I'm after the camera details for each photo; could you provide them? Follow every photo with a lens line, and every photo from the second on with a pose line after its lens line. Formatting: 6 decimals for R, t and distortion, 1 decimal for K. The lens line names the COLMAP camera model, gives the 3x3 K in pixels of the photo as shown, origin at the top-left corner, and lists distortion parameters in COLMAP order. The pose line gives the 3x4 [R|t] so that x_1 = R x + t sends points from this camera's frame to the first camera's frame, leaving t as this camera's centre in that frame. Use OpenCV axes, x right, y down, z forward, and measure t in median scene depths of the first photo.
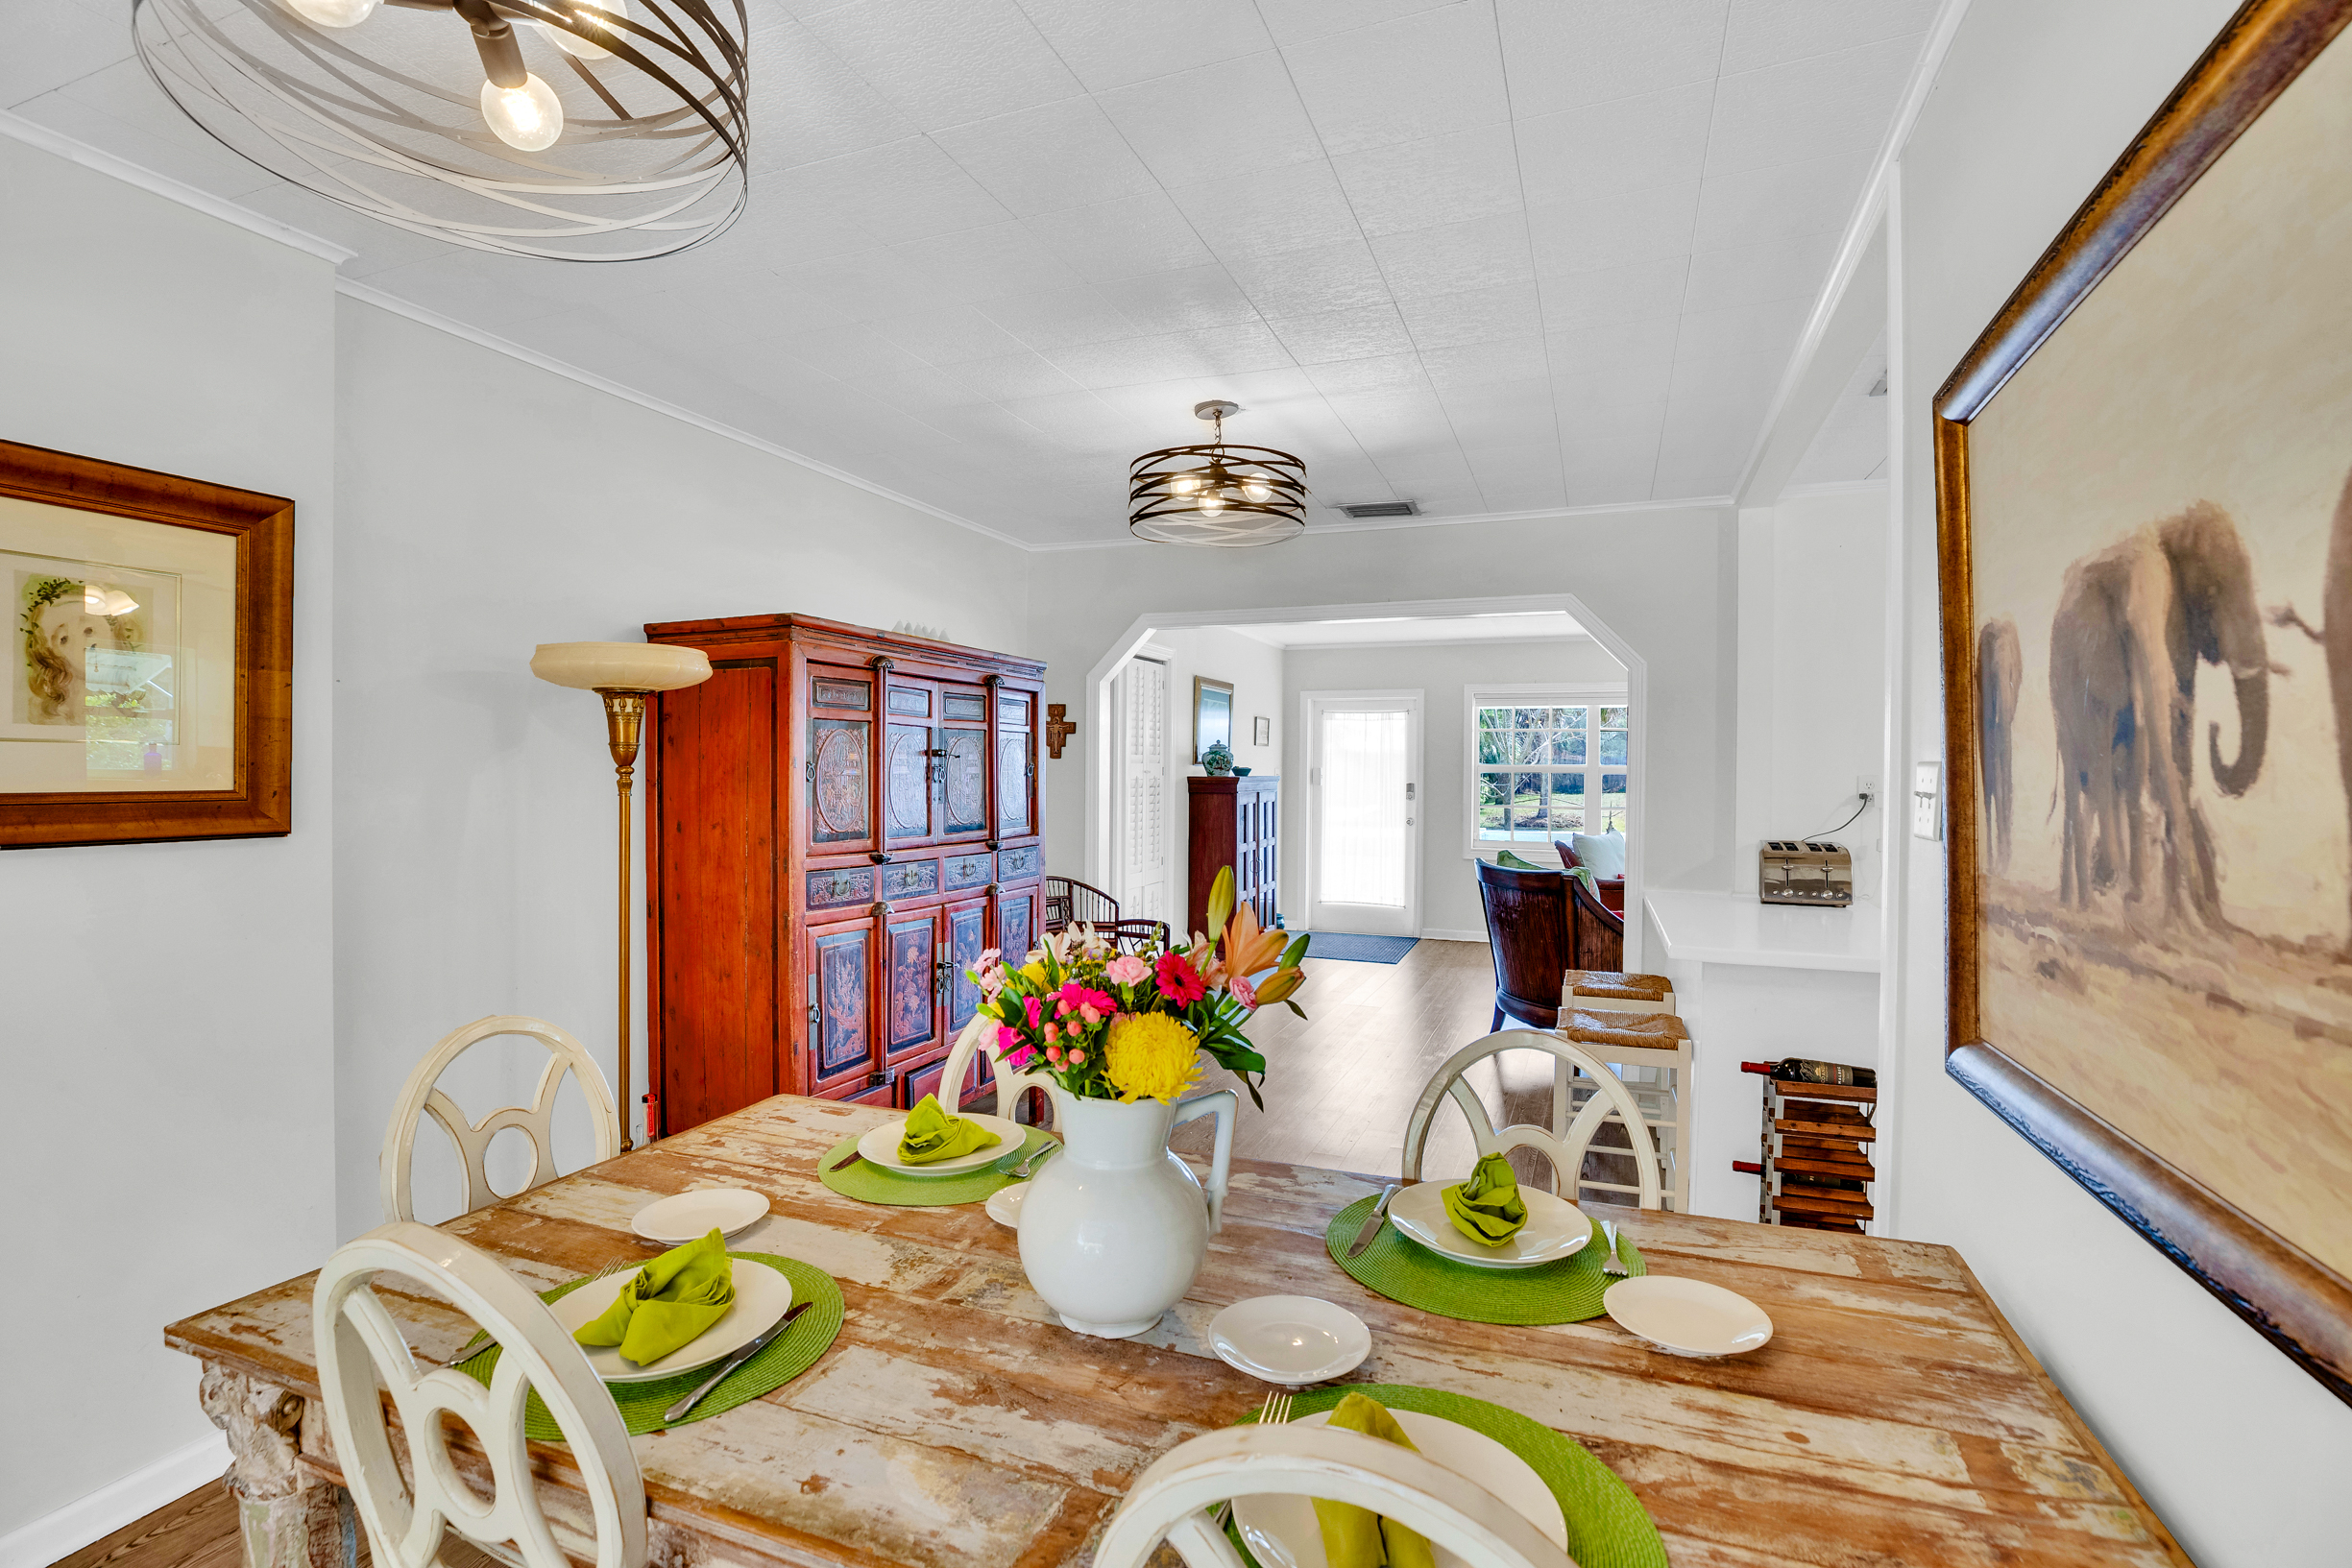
lens RADIAL K [[1079.8, 0, 1186.1], [0, 1079.8, 779.3], [0, 0, 1]] dist [-0.046051, 0.013170]
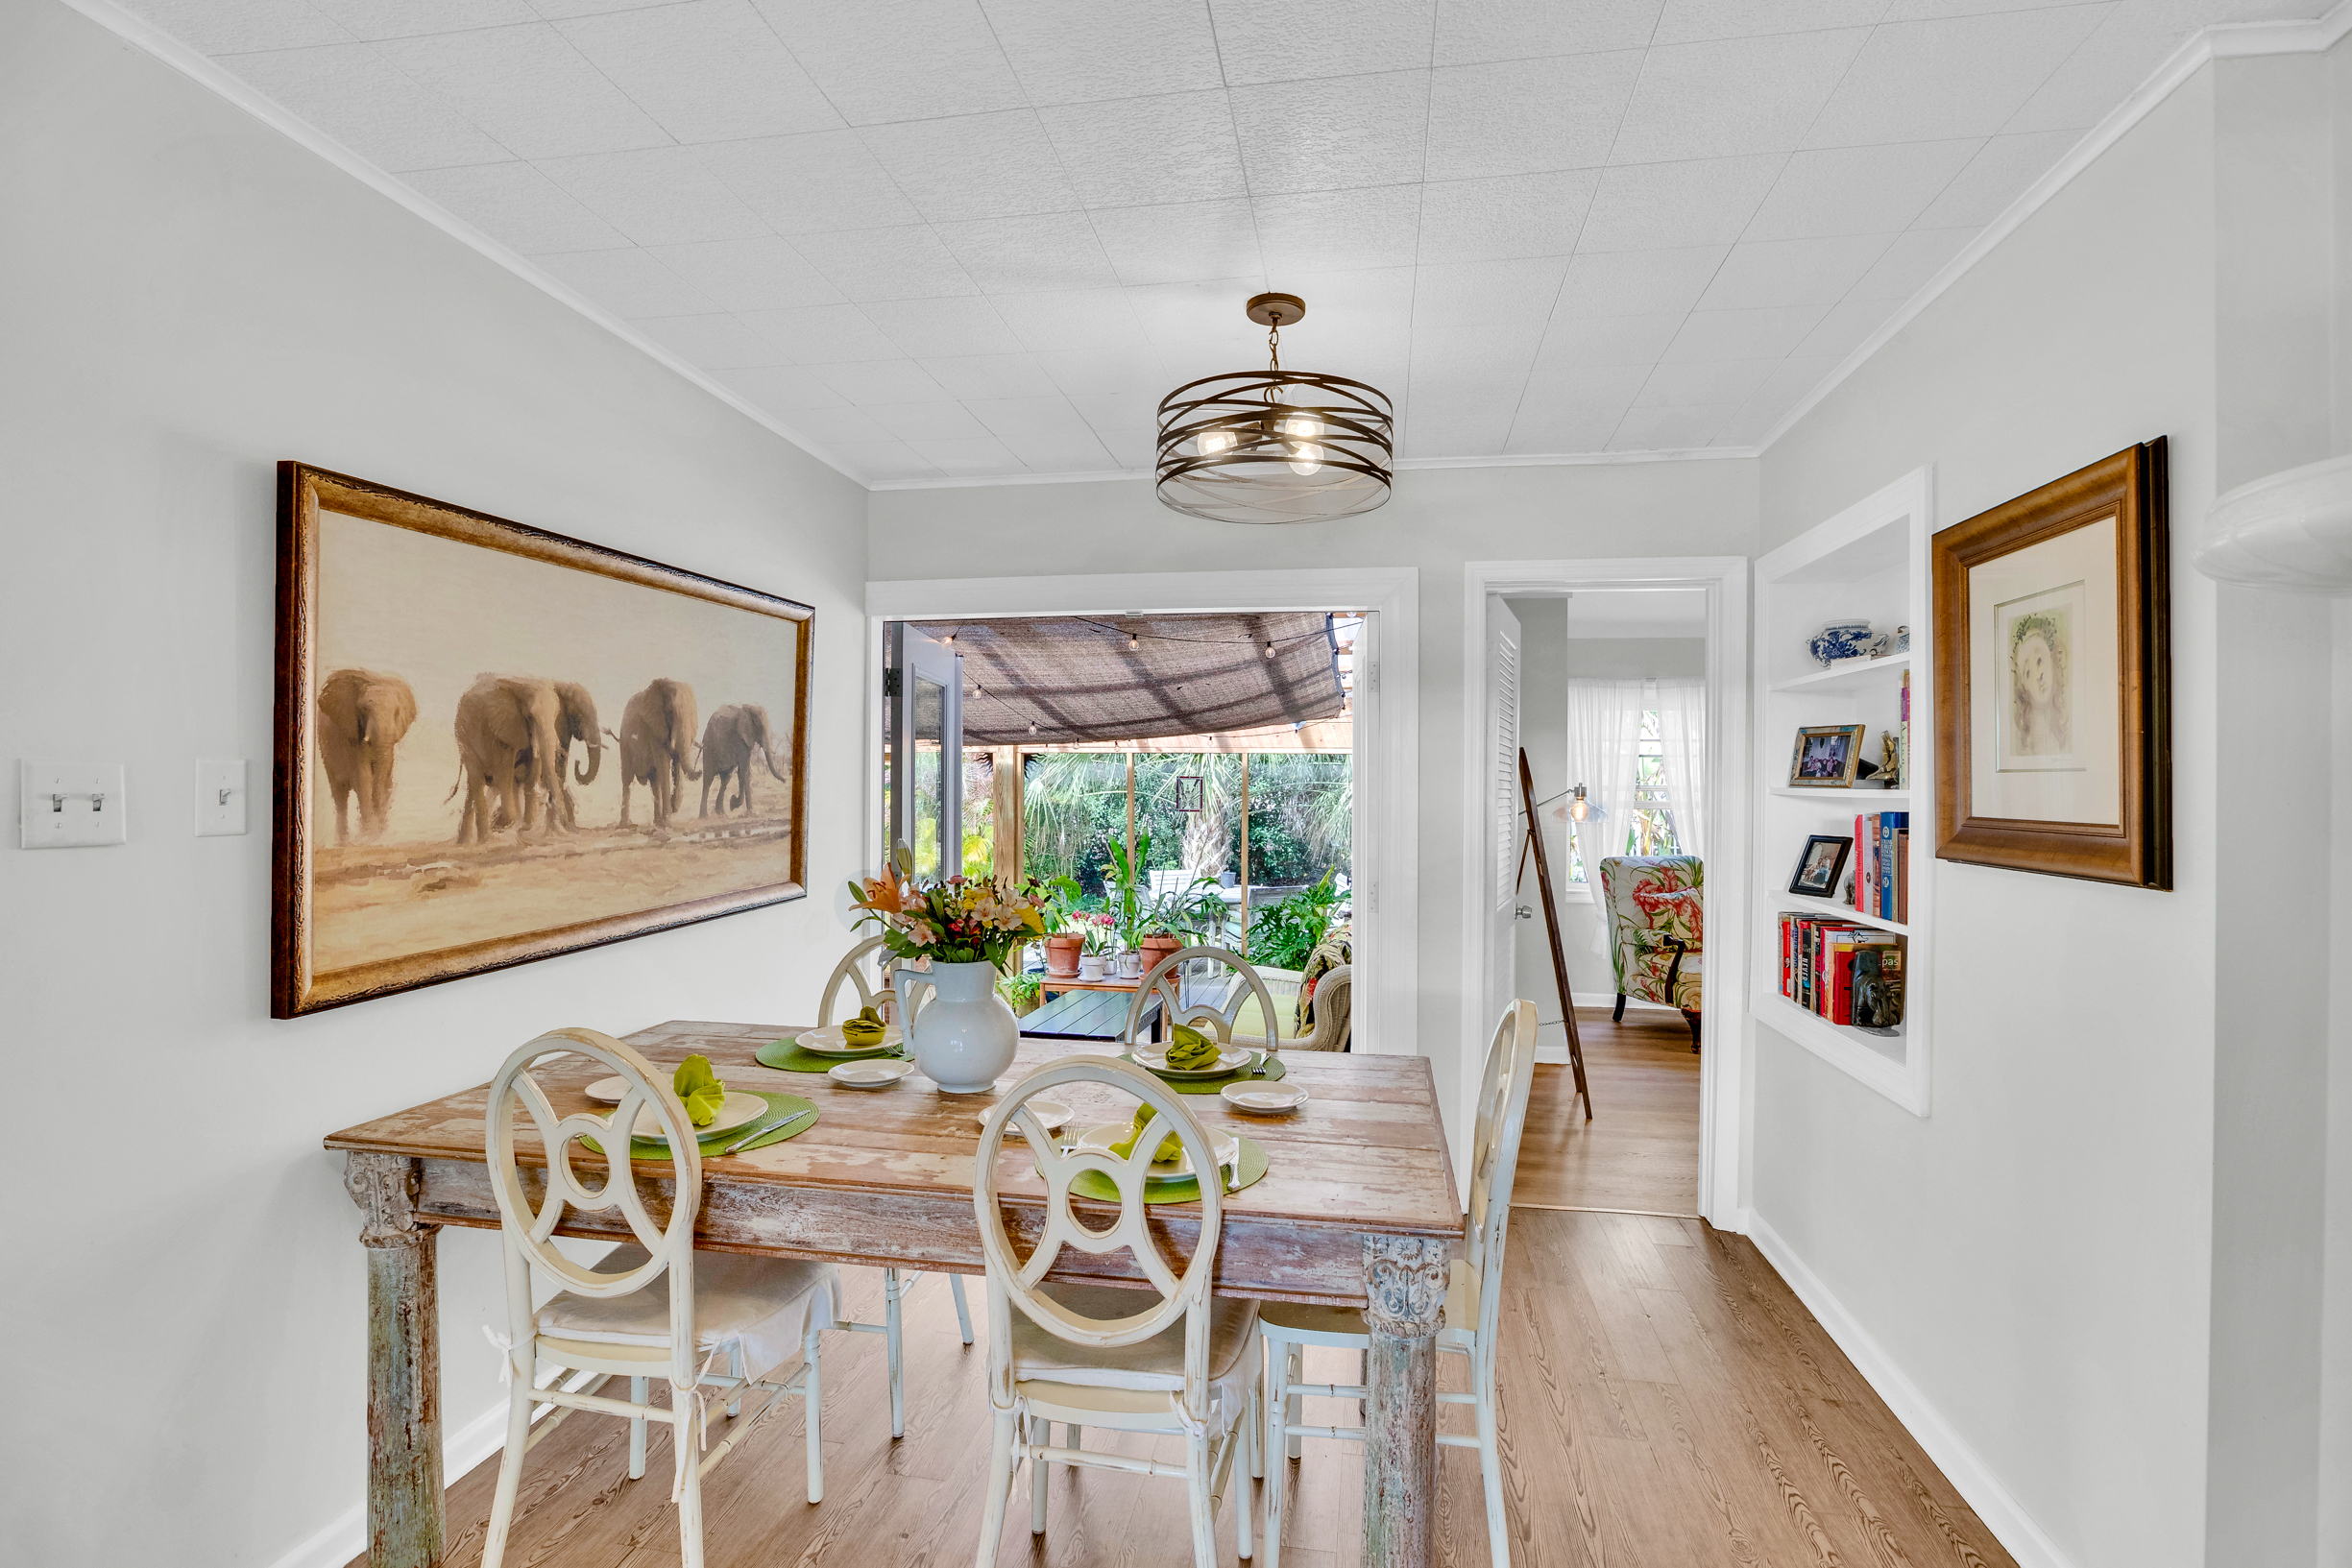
lens RADIAL K [[1079.8, 0, 1186.1], [0, 1079.8, 779.3], [0, 0, 1]] dist [-0.046051, 0.013170]
pose [[-0.979885, -0.016473, -0.198884, -0.083440], [-0.017052, 0.999854, 0.001198, -0.029430], [0.198835, 0.004566, -0.980022, 3.763904]]
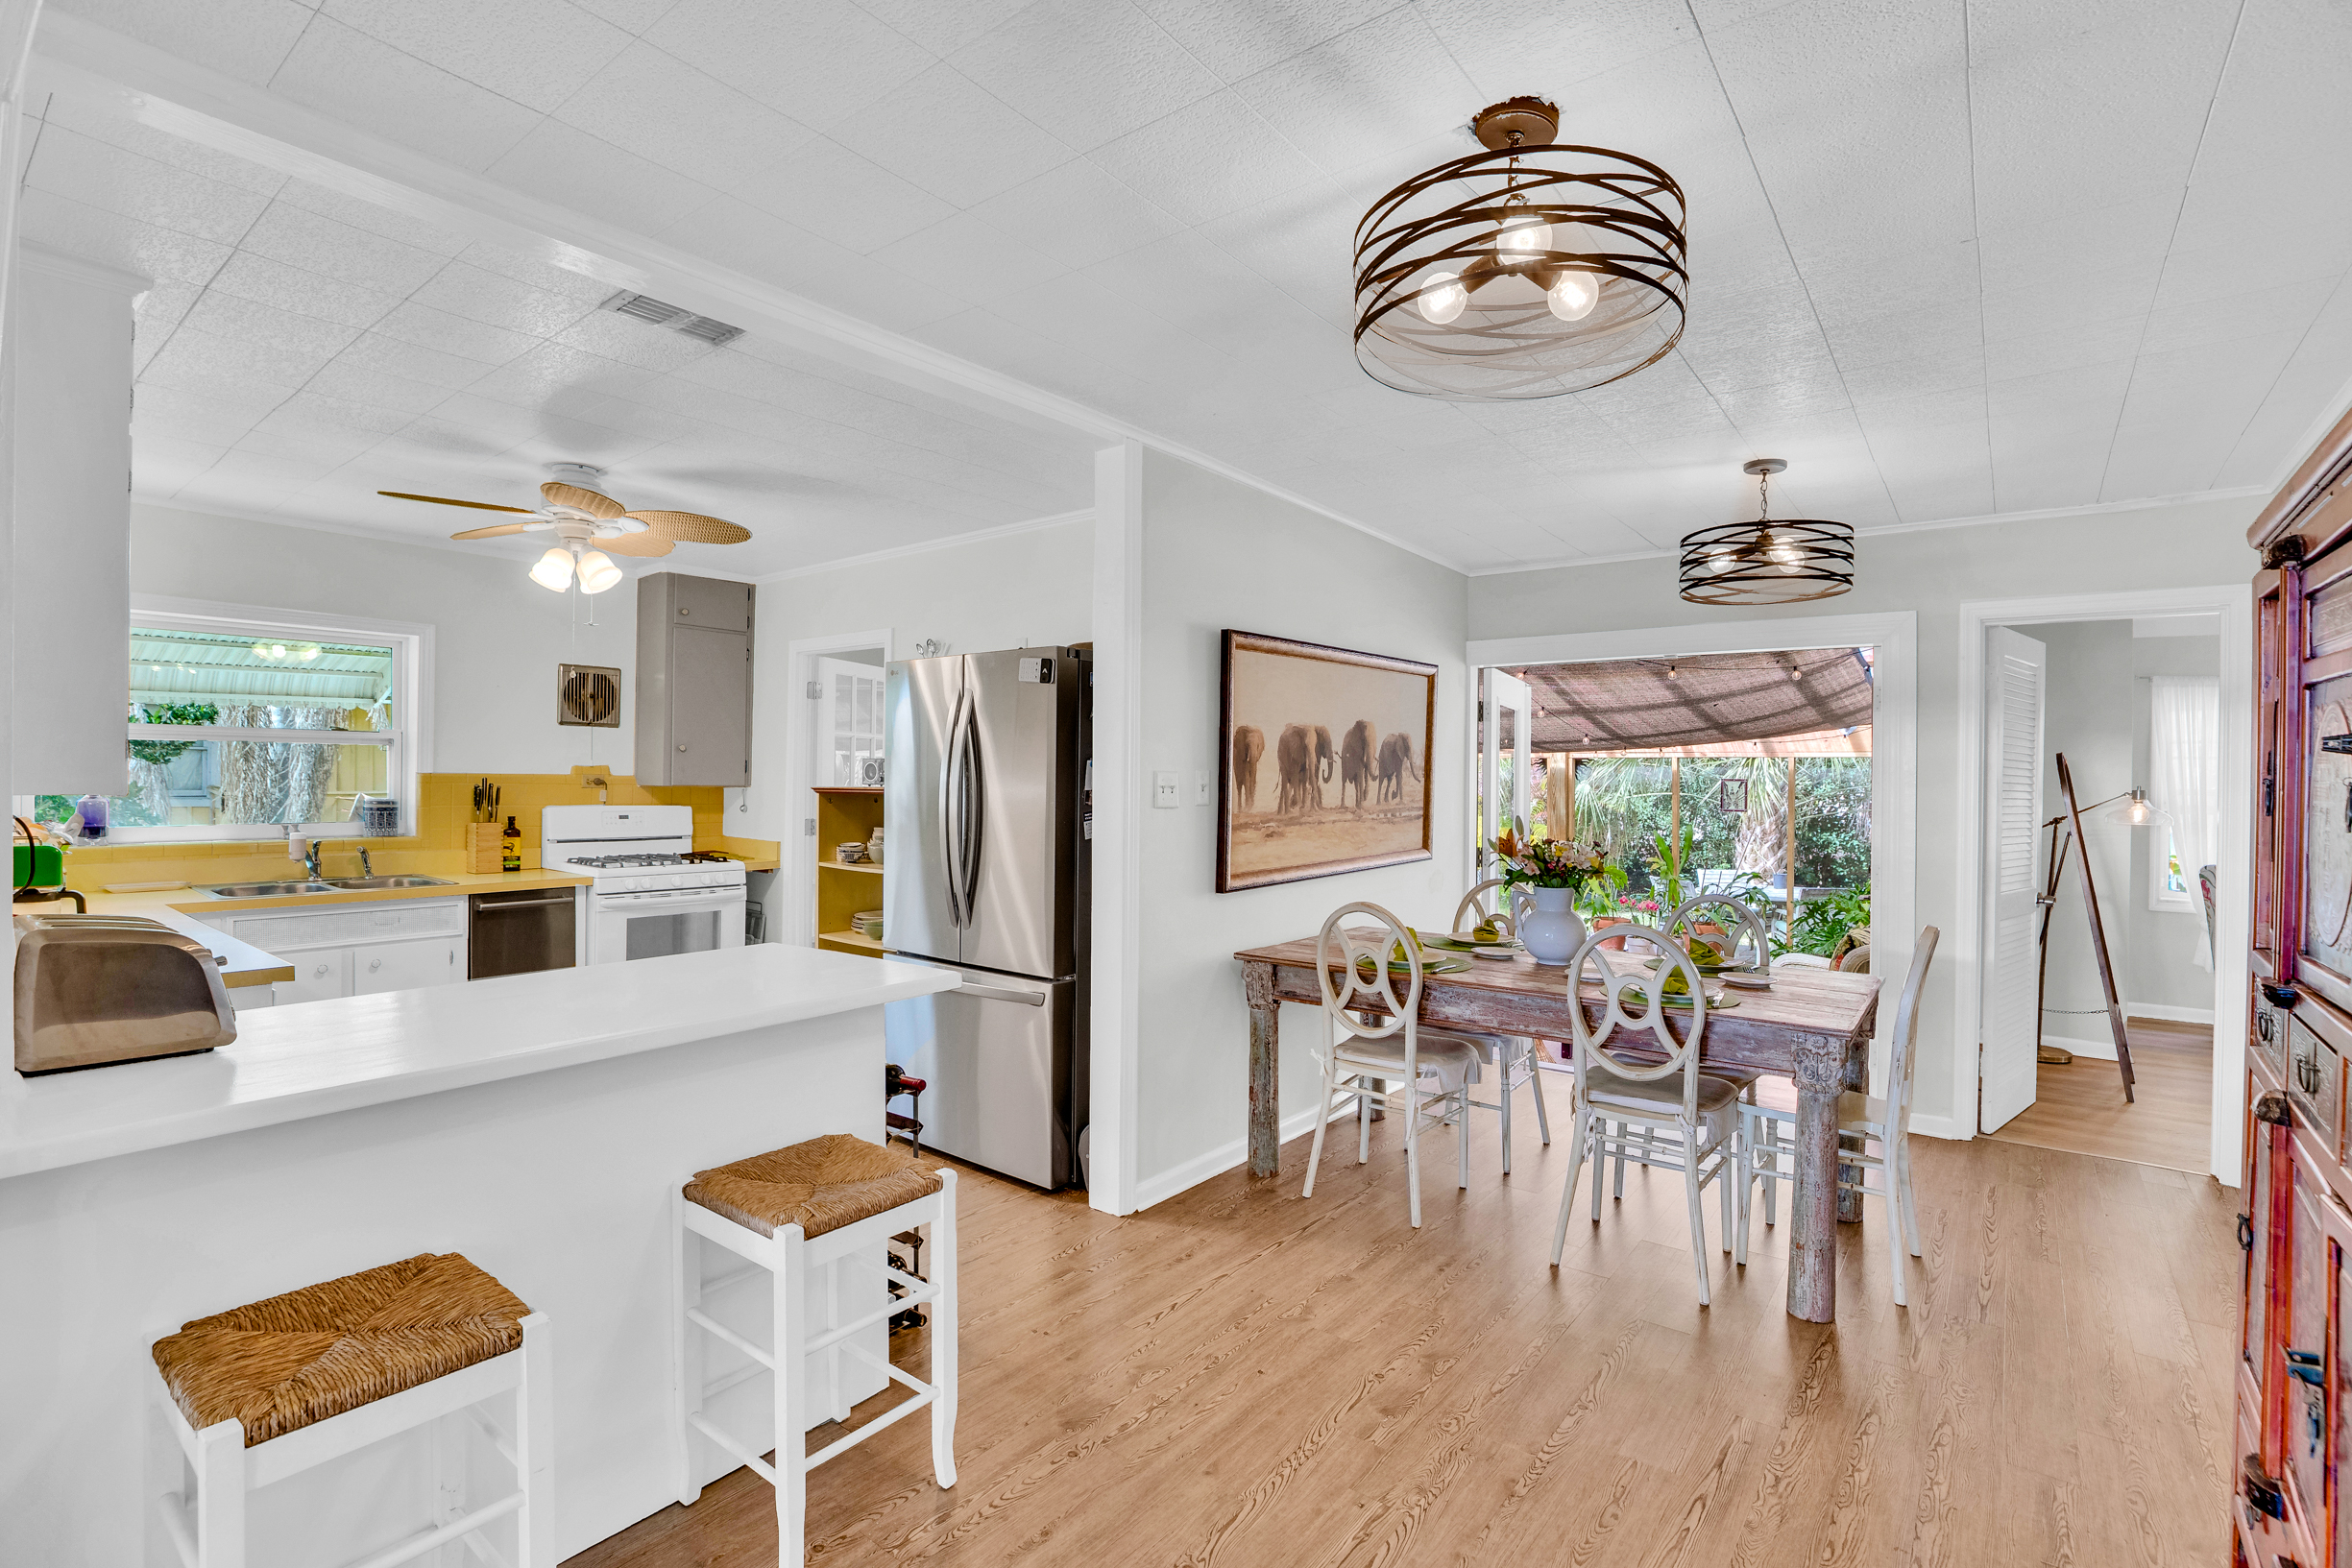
lens RADIAL K [[1079.8, 0, 1186.1], [0, 1079.8, 779.3], [0, 0, 1]] dist [-0.046051, 0.013170]
pose [[-0.958693, -0.019451, 0.283778, 0.104344], [-0.017860, 0.999807, 0.008194, -0.032292], [-0.283883, 0.002787, -0.958855, 5.581268]]
